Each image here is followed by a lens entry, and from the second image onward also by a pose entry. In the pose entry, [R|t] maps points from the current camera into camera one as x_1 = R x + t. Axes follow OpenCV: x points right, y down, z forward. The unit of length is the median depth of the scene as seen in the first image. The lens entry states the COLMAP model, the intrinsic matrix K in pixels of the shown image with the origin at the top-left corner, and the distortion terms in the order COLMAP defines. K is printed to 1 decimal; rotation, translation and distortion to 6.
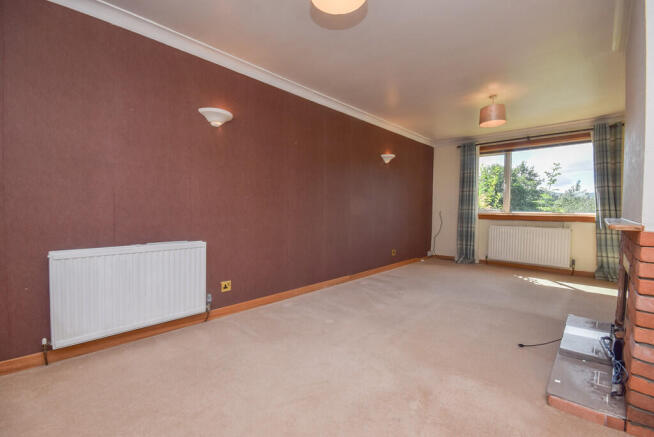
lens RADIAL K [[290.6, 0, 325.5], [0, 290.6, 217.4], [0, 0, 1]] dist [-0.003483, -0.002742]
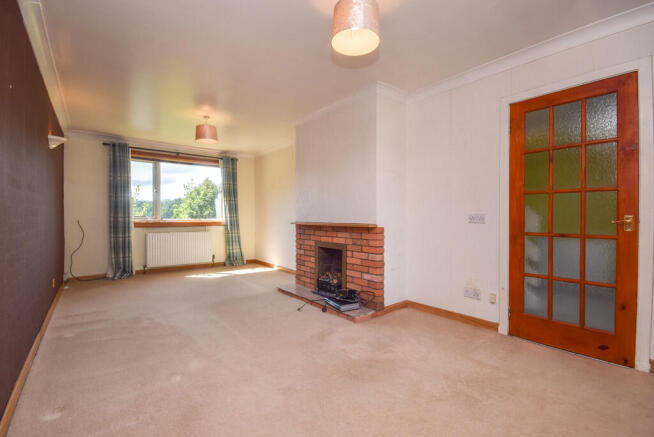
lens RADIAL K [[290.6, 0, 325.4], [0, 290.6, 217.8], [0, 0, 1]] dist [-0.003483, -0.002742]
pose [[0.137217, -0.013484, 0.990449, -0.322421], [0.031438, 0.999463, 0.009251, -0.015397], [-0.990042, 0.029869, 0.137568, 0.268729]]
